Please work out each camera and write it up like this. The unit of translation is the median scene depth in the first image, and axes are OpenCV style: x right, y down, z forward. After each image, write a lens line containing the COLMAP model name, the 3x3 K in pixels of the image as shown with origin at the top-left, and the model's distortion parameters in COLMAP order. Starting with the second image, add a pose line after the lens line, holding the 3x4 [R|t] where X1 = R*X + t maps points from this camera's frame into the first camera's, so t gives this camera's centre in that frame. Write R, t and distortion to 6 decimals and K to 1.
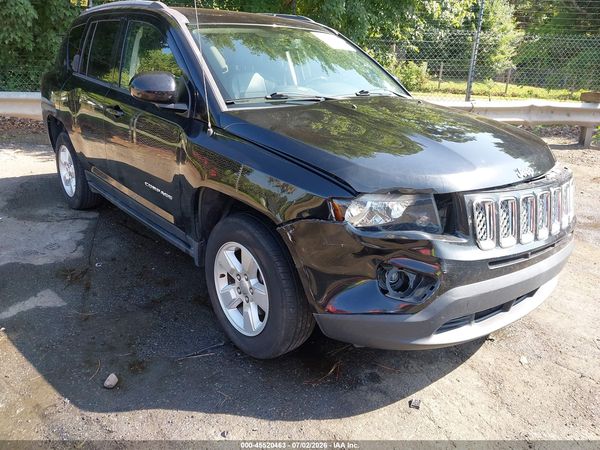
lens RADIAL K [[470.2, 0, 295.9], [0, 470.2, 223.2], [0, 0, 1]] dist [0.002635, -0.022787]
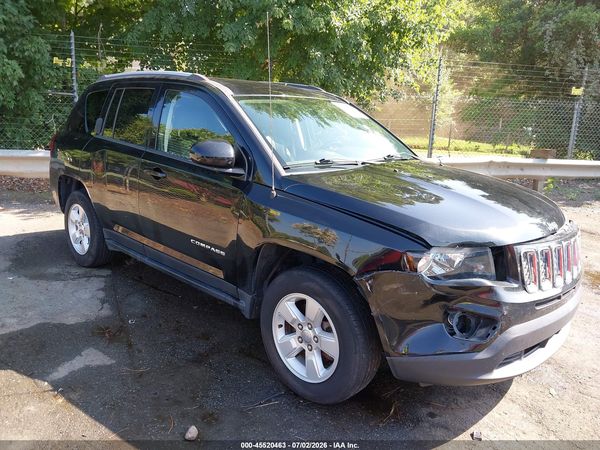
lens RADIAL K [[470.2, 0, 299.8], [0, 470.2, 222.7], [0, 0, 1]] dist [0.002635, -0.022787]
pose [[0.993782, -0.016076, 0.110173, -0.225150], [0.027976, 0.993830, -0.107326, -0.005986], [-0.107768, 0.109741, 0.988101, -0.083267]]
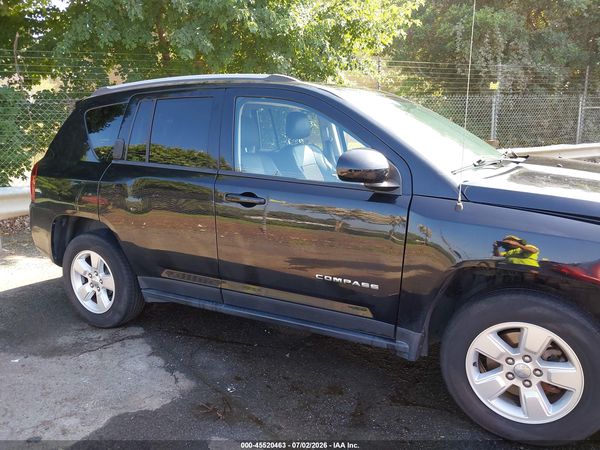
lens RADIAL K [[470.2, 0, 305.6], [0, 470.2, 224.9], [0, 0, 1]] dist [0.002635, -0.022787]
pose [[0.933750, -0.130506, 0.333286, -0.709457], [0.173259, 0.979599, -0.101824, -0.109017], [-0.313198, 0.152823, 0.937311, 0.230532]]
